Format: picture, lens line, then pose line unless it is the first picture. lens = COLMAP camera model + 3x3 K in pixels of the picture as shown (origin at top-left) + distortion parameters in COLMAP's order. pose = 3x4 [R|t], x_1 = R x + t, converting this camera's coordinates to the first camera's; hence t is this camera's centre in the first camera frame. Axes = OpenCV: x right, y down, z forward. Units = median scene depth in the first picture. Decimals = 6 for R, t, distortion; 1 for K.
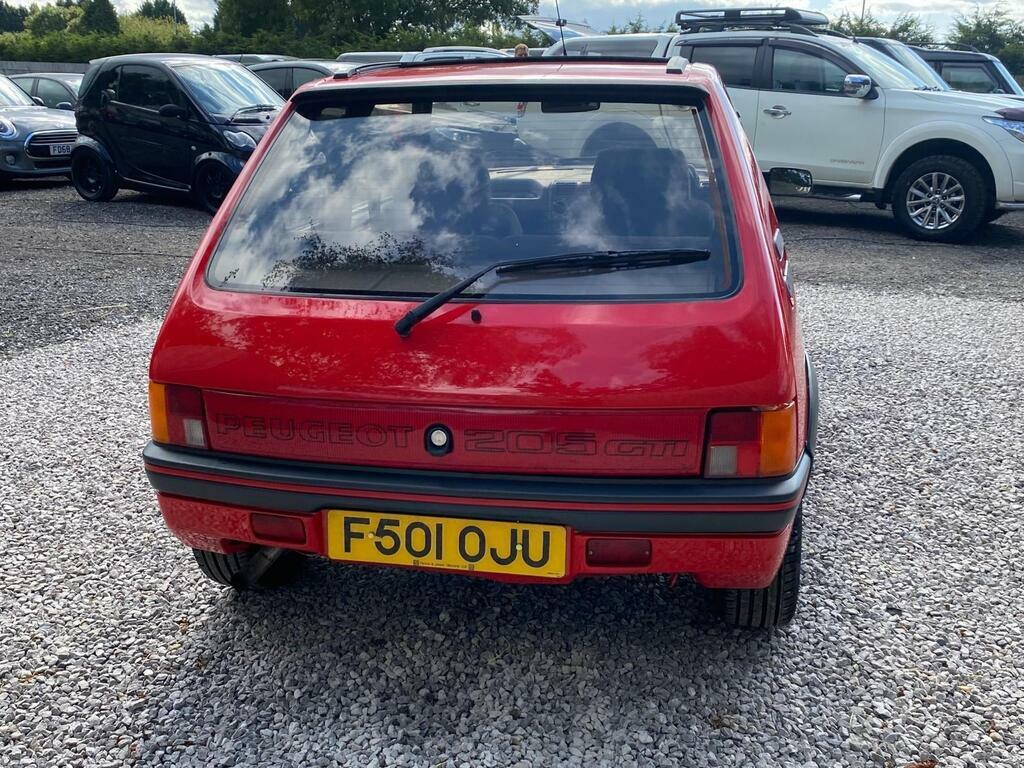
lens RADIAL K [[1007.9, 0, 512.0], [0, 1007.9, 384.0], [0, 0, 1]] dist [0.074548, -0.172103]
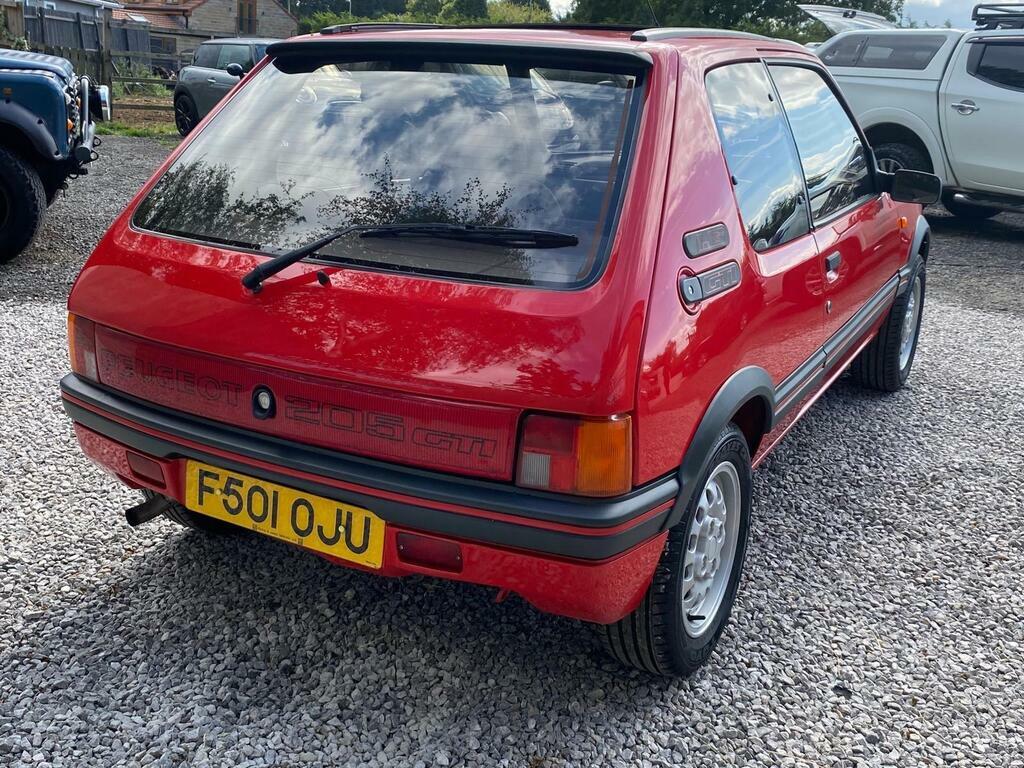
lens RADIAL K [[1011.5, 0, 513.9], [0, 1011.5, 392.3], [0, 0, 1]] dist [0.052845, -0.112624]
pose [[0.948628, 0.138743, -0.284352, 0.358994], [-0.134878, 0.990305, 0.033227, -0.015486], [0.286205, 0.006833, 0.958144, 0.122817]]
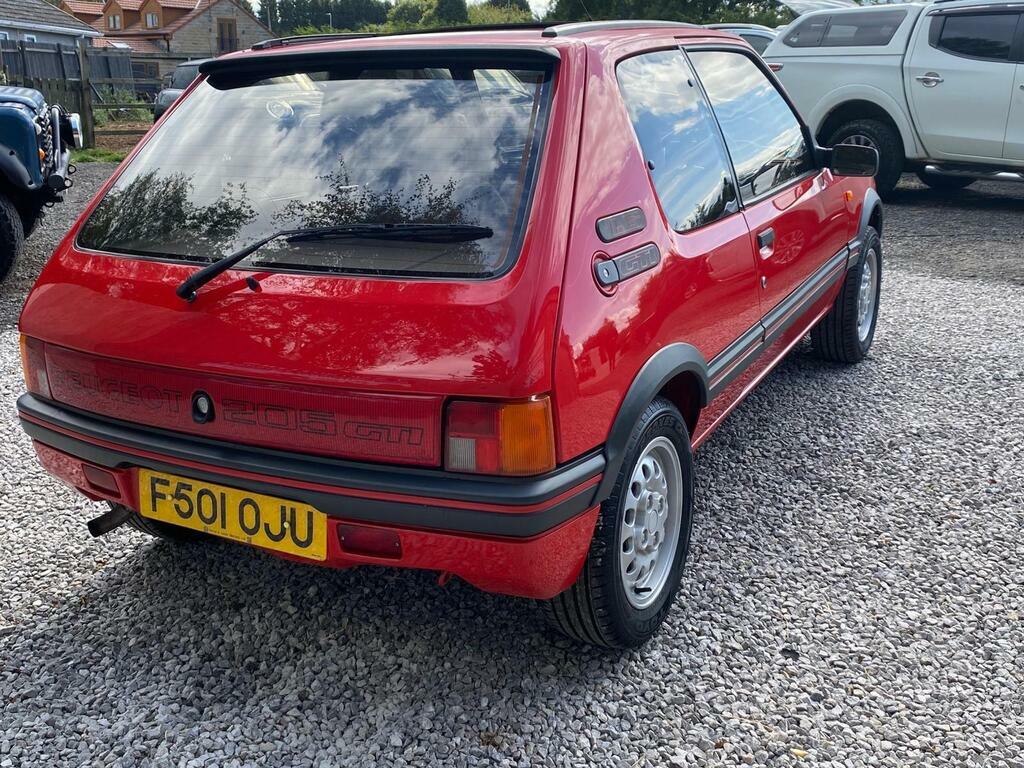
lens RADIAL K [[1007.9, 0, 512.0], [0, 1007.9, 384.0], [0, 0, 1]] dist [0.074548, -0.172103]
pose [[0.954025, 0.075639, -0.290025, 0.426427], [-0.071236, 0.997128, 0.025723, -0.012627], [0.291138, -0.003880, 0.956673, 0.114018]]
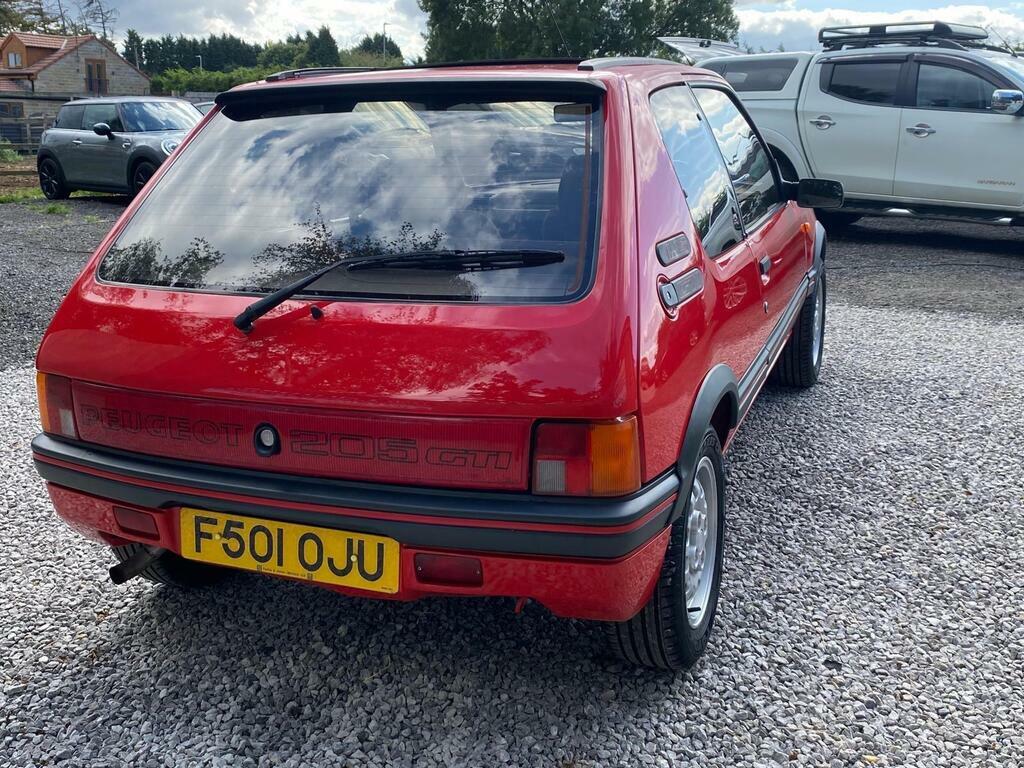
lens RADIAL K [[1010.7, 0, 516.5], [0, 1010.7, 371.1], [0, 0, 1]] dist [0.044759, -0.093341]
pose [[0.983591, 0.037637, -0.176445, 0.278968], [-0.044090, 0.998489, -0.032797, 0.009096], [0.174944, 0.040038, 0.983764, 0.073183]]
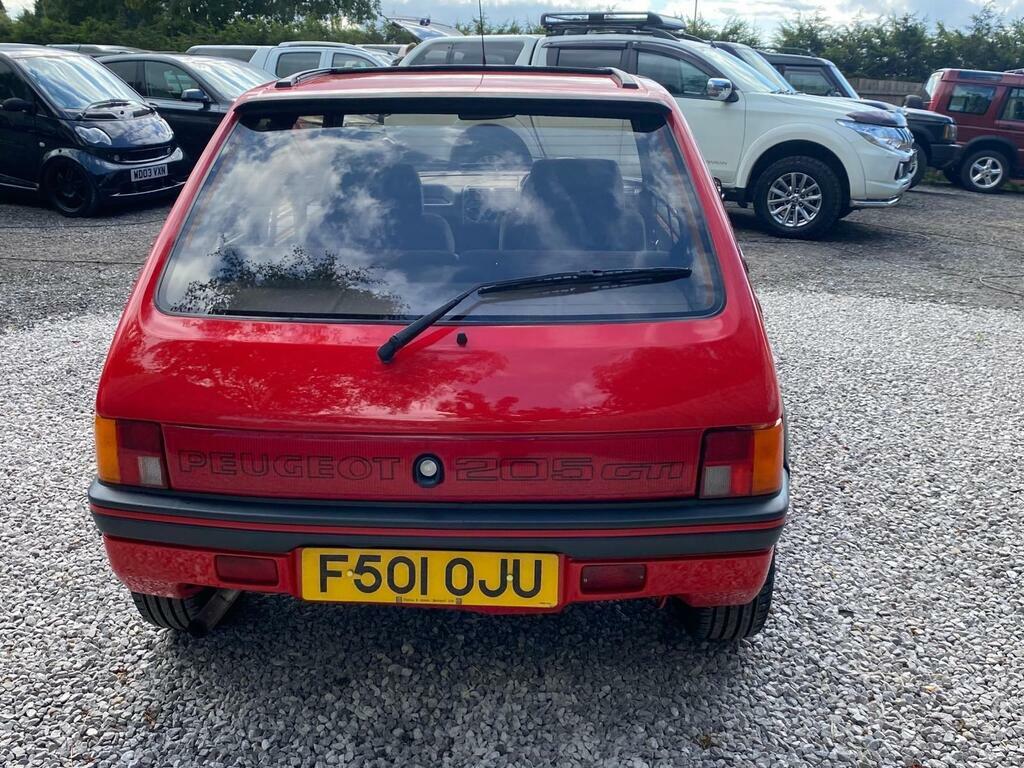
lens RADIAL K [[1009.8, 0, 507.0], [0, 1009.8, 362.3], [0, 0, 1]] dist [0.049478, -0.113091]
pose [[0.989553, -0.024826, 0.142017, -0.111323], [0.026934, 0.999553, -0.012940, -0.027394], [-0.141632, 0.016630, 0.989780, 0.037204]]
